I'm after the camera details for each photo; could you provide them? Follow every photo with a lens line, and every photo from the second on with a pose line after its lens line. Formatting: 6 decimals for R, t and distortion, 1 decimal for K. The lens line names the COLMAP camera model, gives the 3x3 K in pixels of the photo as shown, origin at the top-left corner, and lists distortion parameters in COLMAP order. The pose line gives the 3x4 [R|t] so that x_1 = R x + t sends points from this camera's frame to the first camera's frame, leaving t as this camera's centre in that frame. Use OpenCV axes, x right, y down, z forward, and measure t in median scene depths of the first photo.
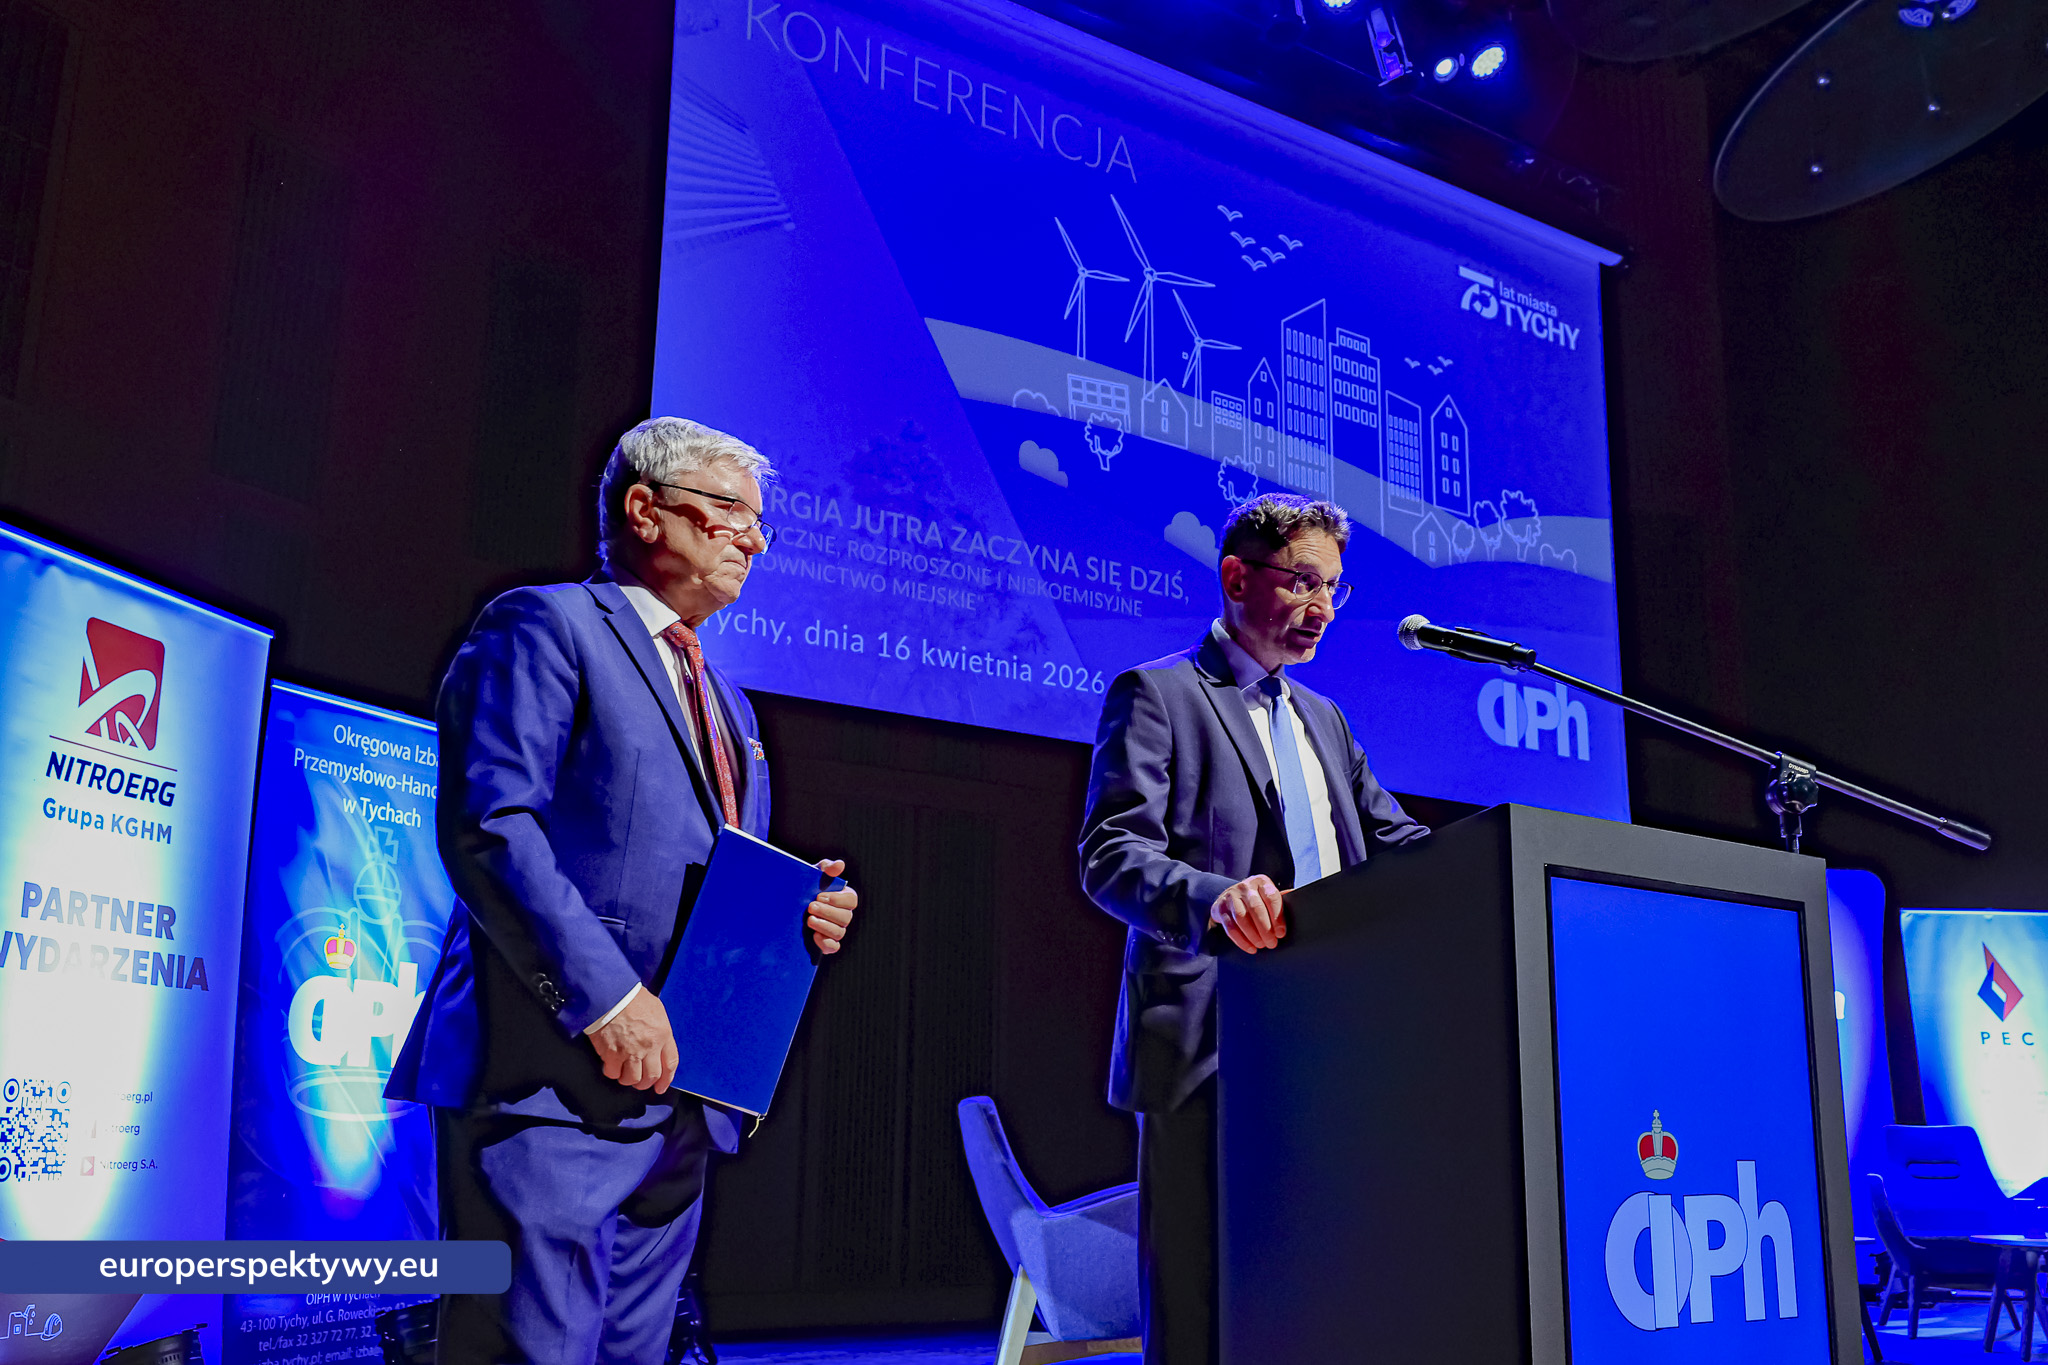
lens RADIAL K [[2009.0, 0, 1078.8], [0, 2009.0, 669.9], [0, 0, 1]] dist [0.006789, 0.000000]
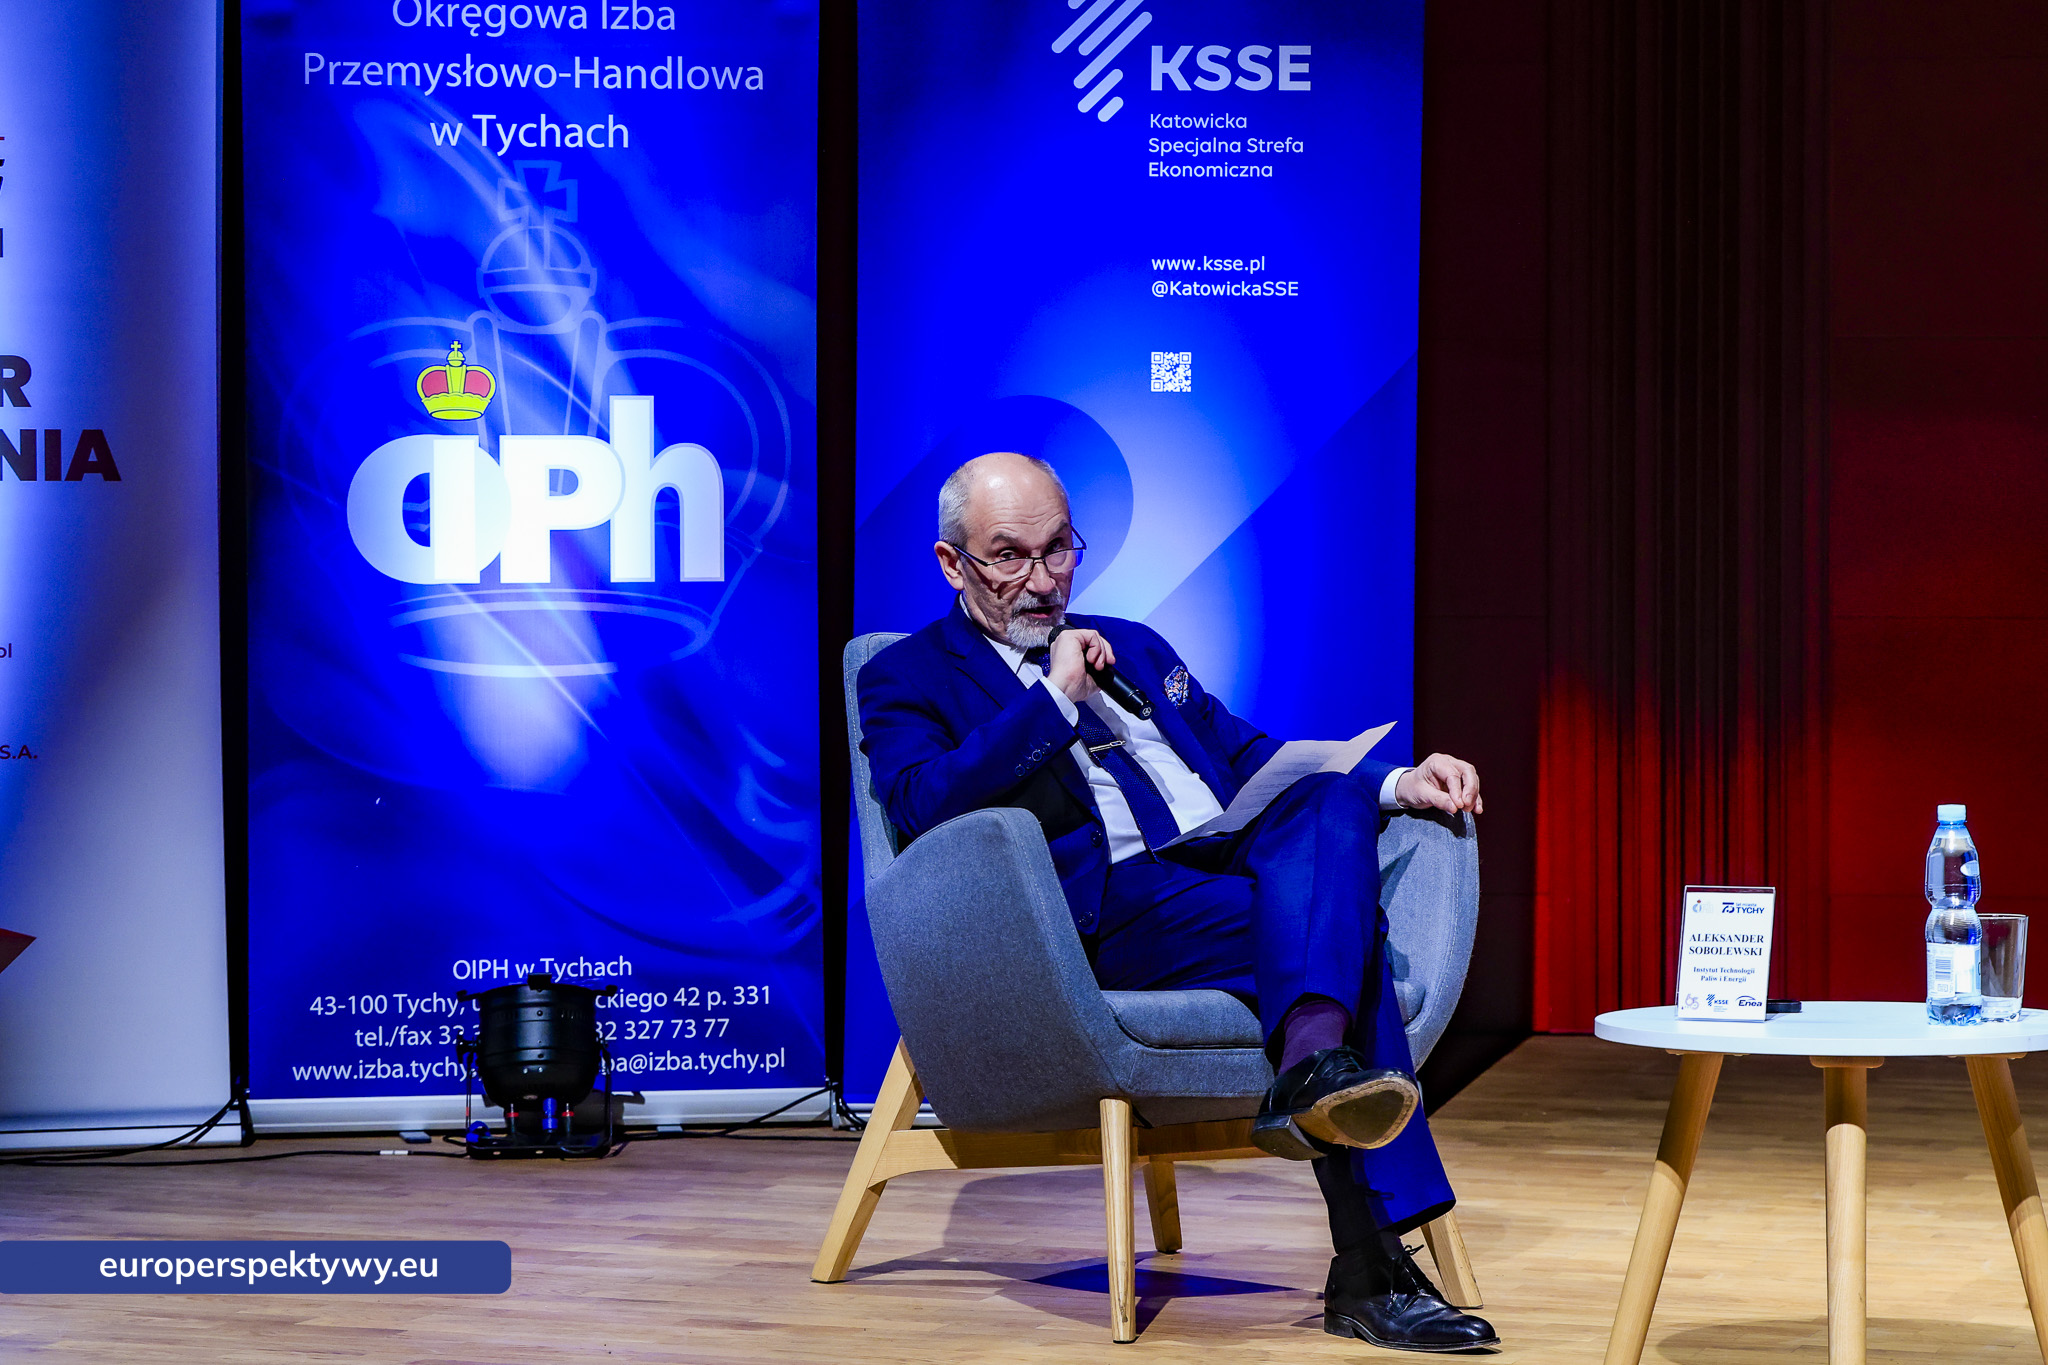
lens RADIAL K [[4909.9, 0, 1098.4], [0, 4909.9, 703.9], [0, 0, 1]] dist [-0.054716, 0.000000]
pose [[0.534696, 0.001848, -0.845043, 0.634755], [0.201966, 0.970738, 0.129916, 0.057410], [0.820555, -0.240135, 0.518676, 0.281947]]
